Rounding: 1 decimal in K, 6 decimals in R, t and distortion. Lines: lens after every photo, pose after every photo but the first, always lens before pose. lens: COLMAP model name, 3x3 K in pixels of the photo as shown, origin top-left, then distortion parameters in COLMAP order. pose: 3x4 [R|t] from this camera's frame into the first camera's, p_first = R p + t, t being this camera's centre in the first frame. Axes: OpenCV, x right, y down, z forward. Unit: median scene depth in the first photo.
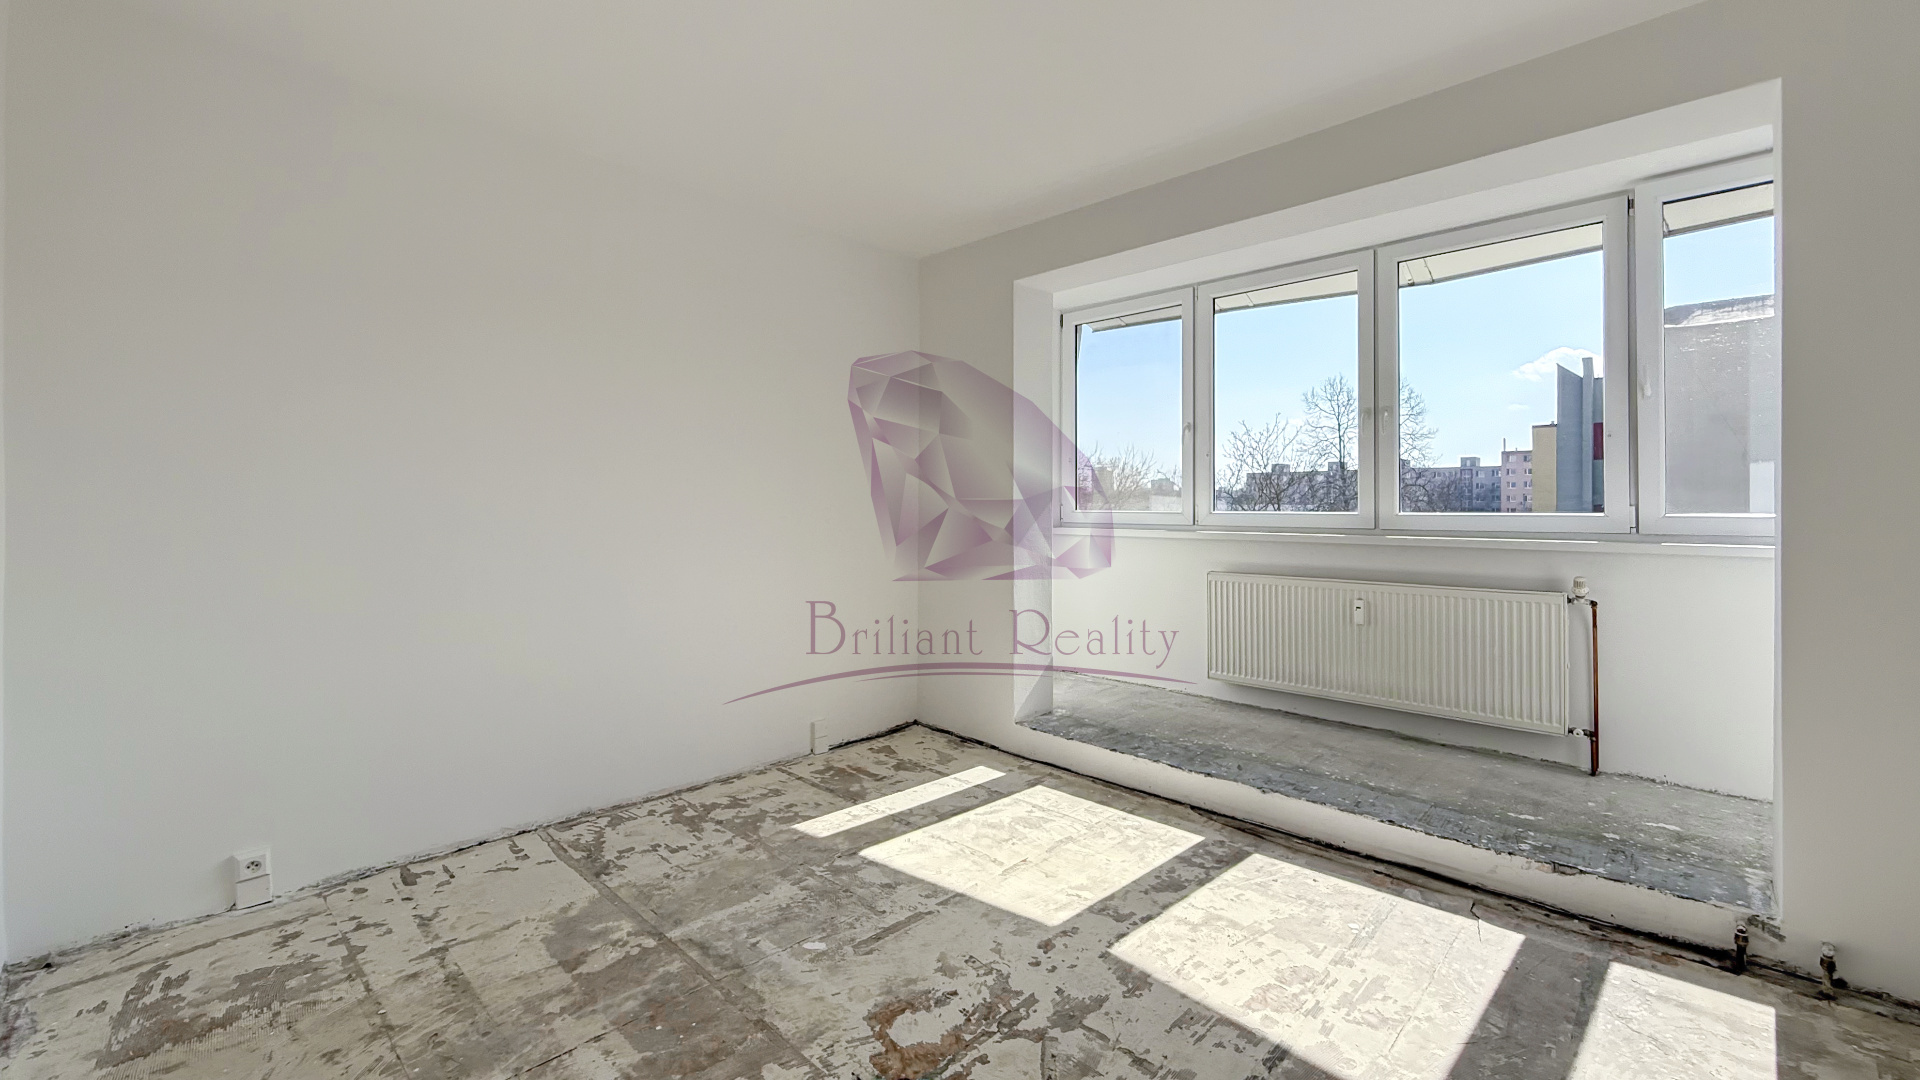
lens RADIAL K [[778.9, 0, 940.0], [0, 778.9, 499.9], [0, 0, 1]] dist [-0.000766, -0.000099]
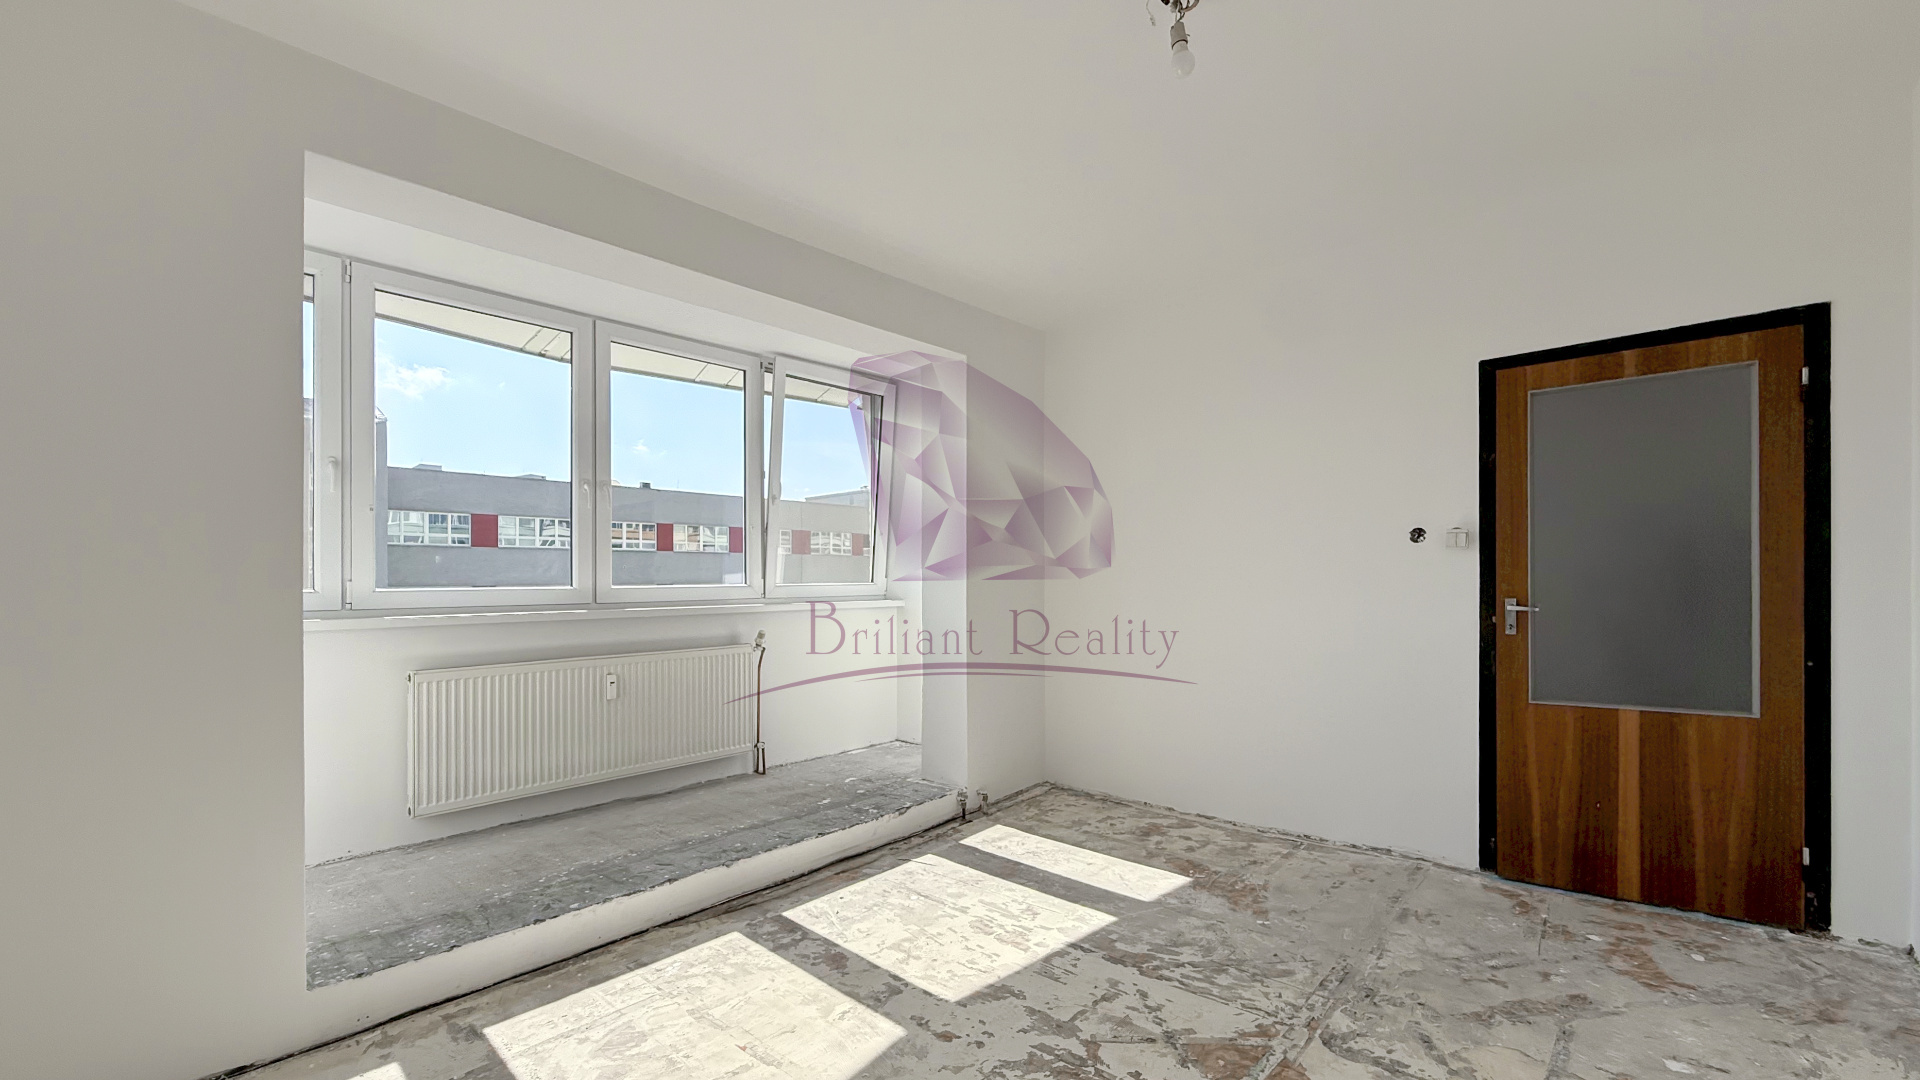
lens RADIAL K [[783.1, 0, 972.3], [0, 783.1, 582.1], [0, 0, 1]] dist [-0.001645, -0.000216]
pose [[-0.064357, 0.000586, 0.997927, -0.690769], [0.005481, 0.999985, -0.000234, 0.020265], [-0.997912, 0.005455, -0.064359, 0.875369]]
